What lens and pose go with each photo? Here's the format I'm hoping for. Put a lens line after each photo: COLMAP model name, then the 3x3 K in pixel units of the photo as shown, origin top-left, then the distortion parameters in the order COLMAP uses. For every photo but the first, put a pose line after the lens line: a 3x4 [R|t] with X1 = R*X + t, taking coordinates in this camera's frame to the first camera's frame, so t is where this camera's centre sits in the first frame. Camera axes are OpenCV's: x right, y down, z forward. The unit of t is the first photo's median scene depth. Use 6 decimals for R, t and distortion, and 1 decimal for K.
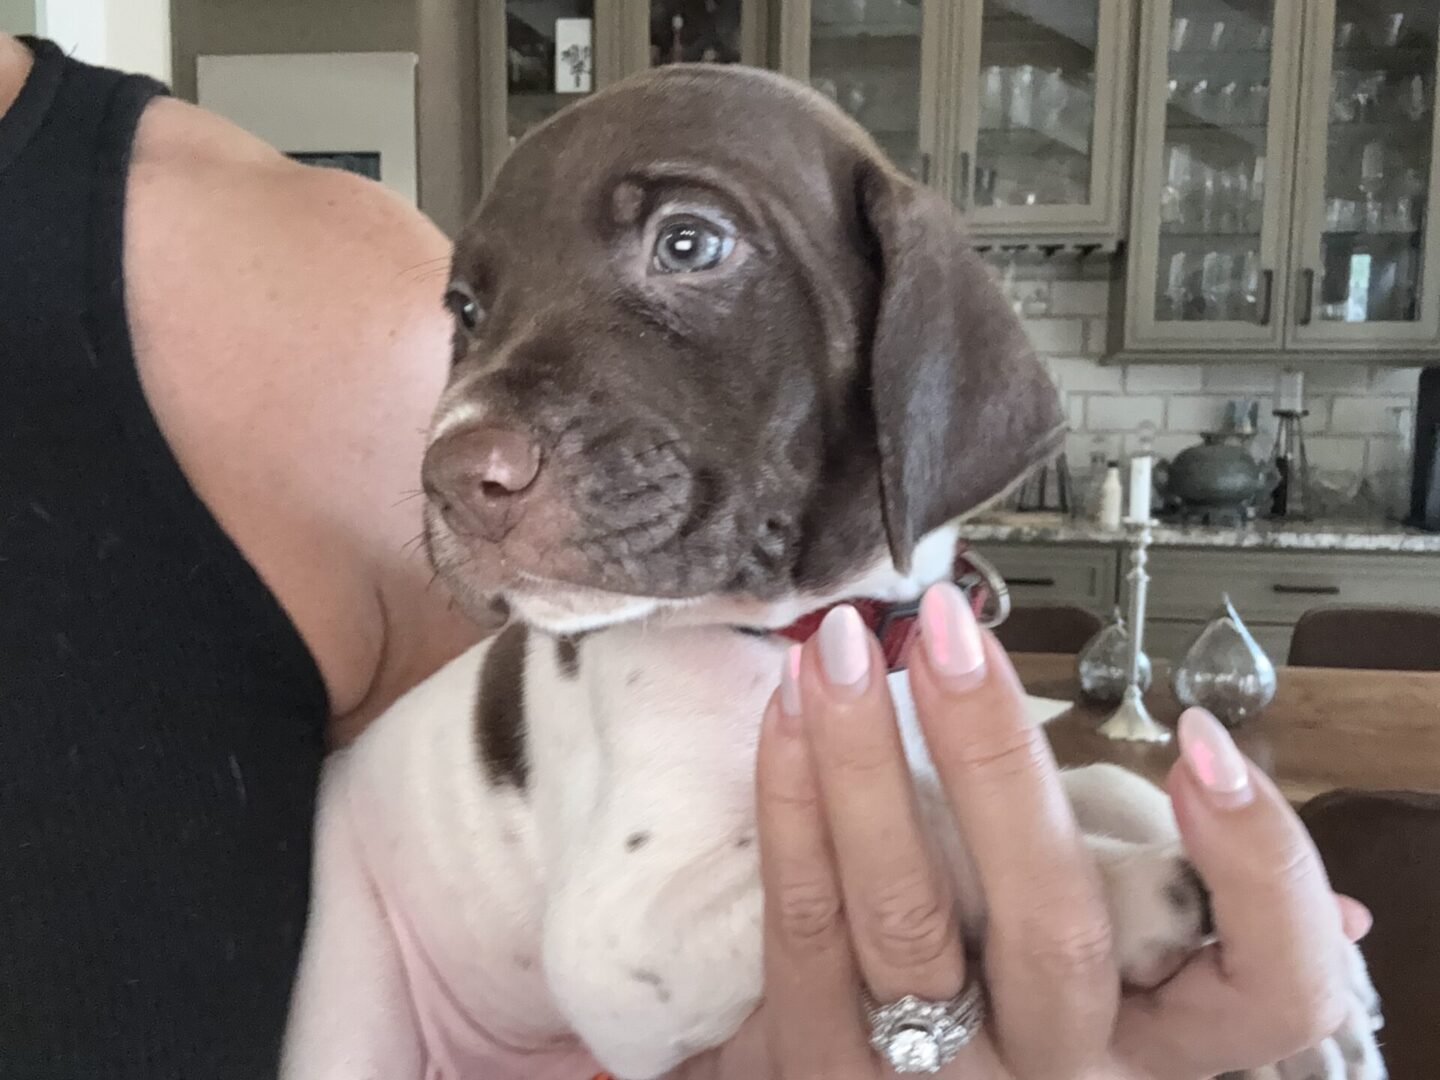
lens RADIAL K [[1318.3, 0, 709.2], [0, 1318.3, 525.5], [0, 0, 1]] dist [0.004440, 0.000000]
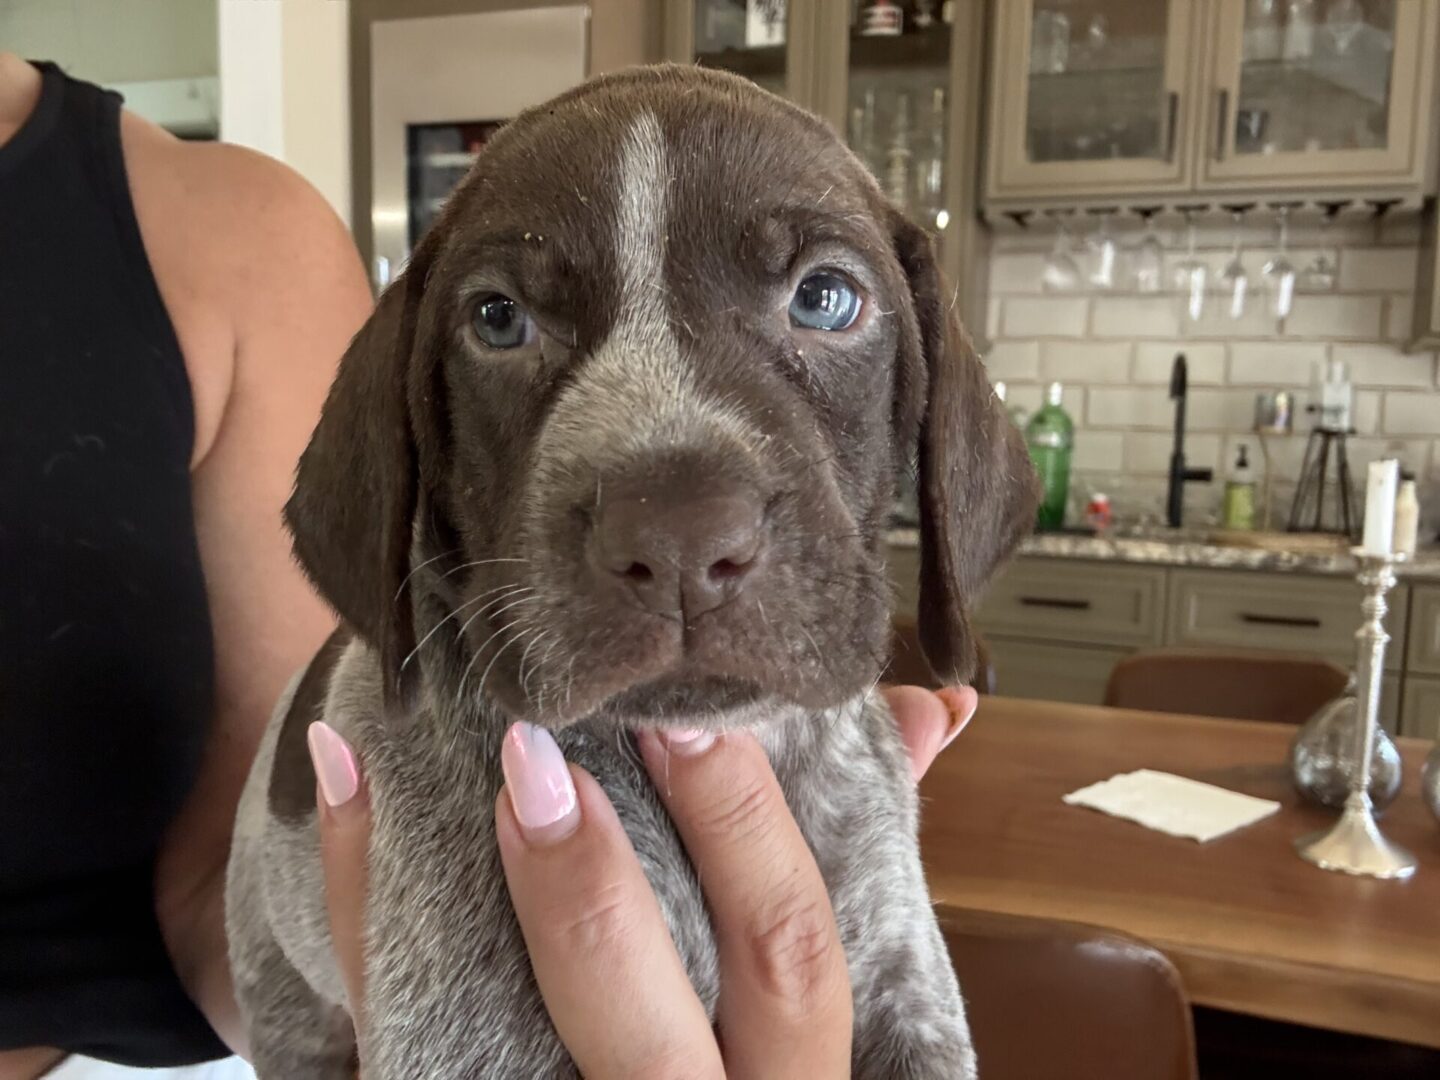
lens RADIAL K [[1308.0, 0, 705.2], [0, 1308.0, 518.5], [0, 0, 1]] dist [0.015198, -0.008410]
pose [[0.972102, 0.034471, -0.232012, 0.080080], [-0.036244, 0.999337, -0.003380, -0.003788], [0.231742, 0.011695, 0.972707, 0.141287]]
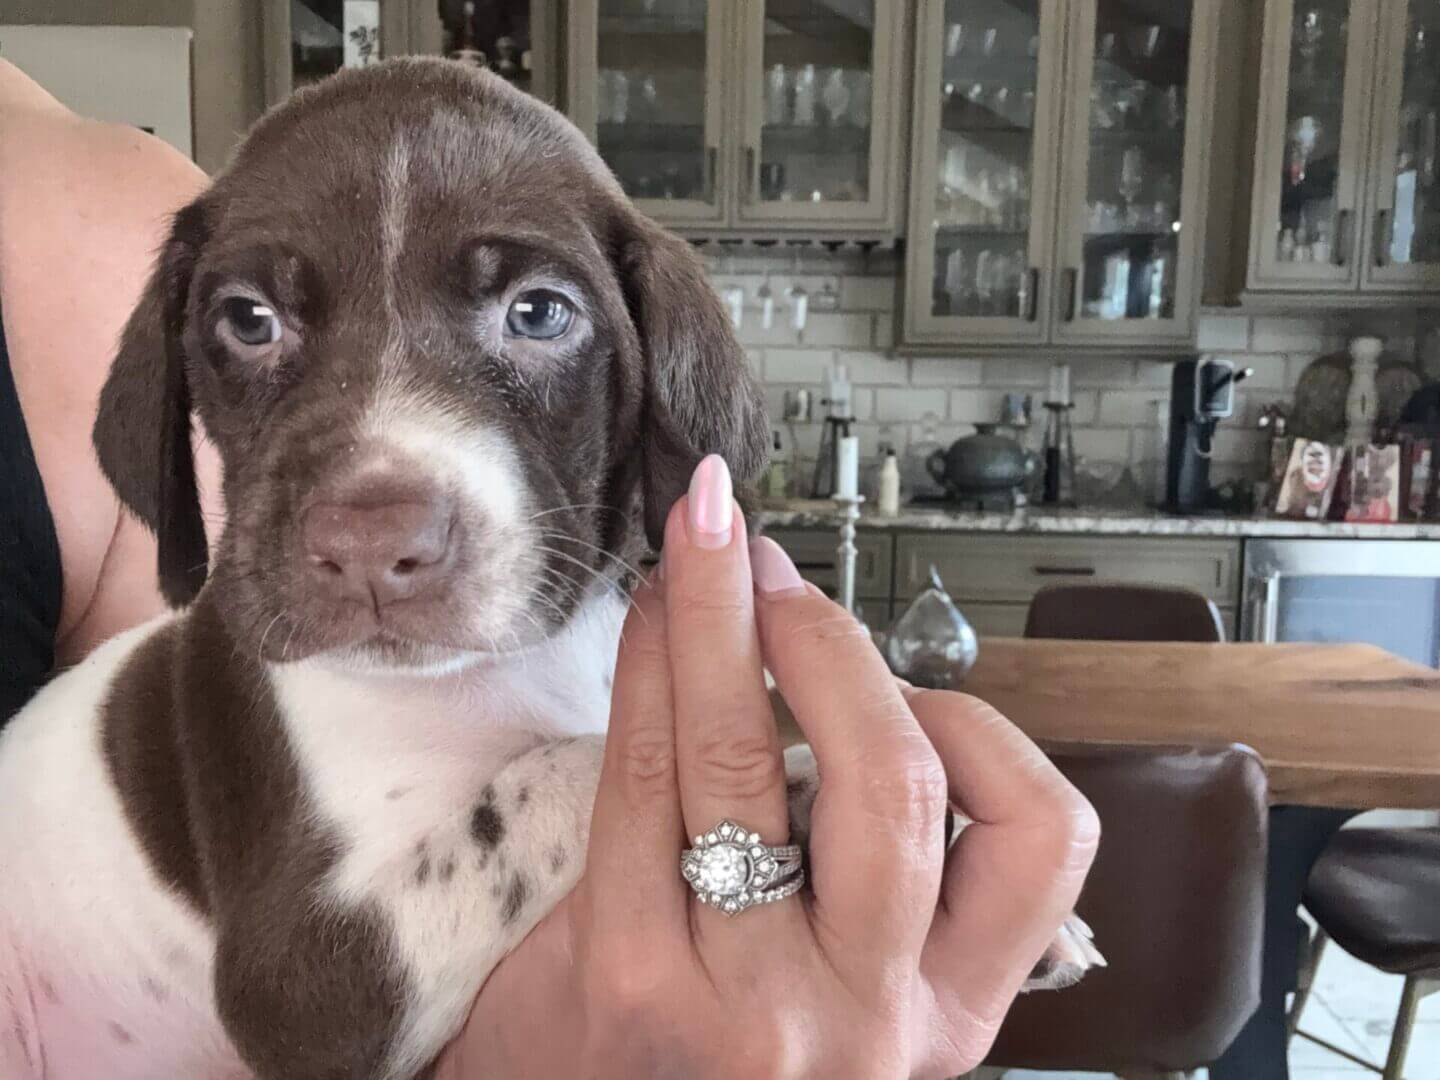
lens RADIAL K [[1318.3, 0, 744.4], [0, 1318.3, 541.3], [0, 0, 1]] dist [0.004440, 0.000000]
pose [[0.992943, -0.005485, 0.118467, 0.066935], [0.004183, 0.999928, 0.011233, 0.010856], [-0.118520, -0.010658, 0.992894, -0.017059]]
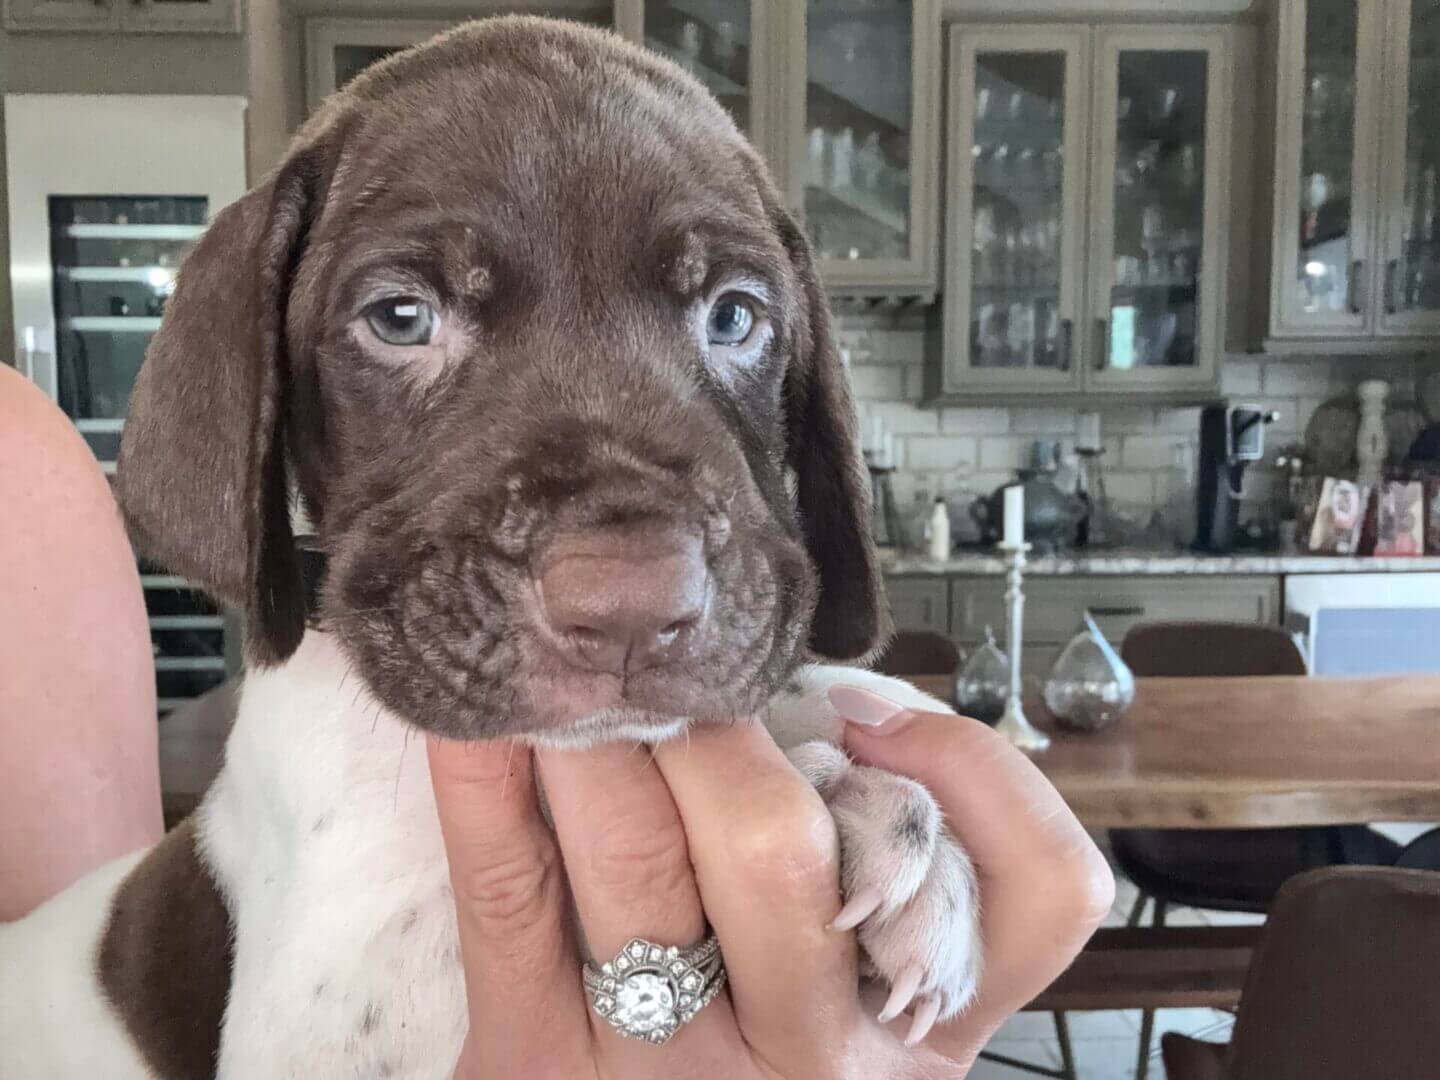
lens RADIAL K [[1318.3, 0, 715.9], [0, 1318.3, 536.9], [0, 0, 1]] dist [0.004440, 0.000000]
pose [[0.983720, -0.025288, 0.177919, -0.060899], [0.030619, 0.999159, -0.027282, 0.006386], [-0.177079, 0.032285, 0.983667, -0.015891]]
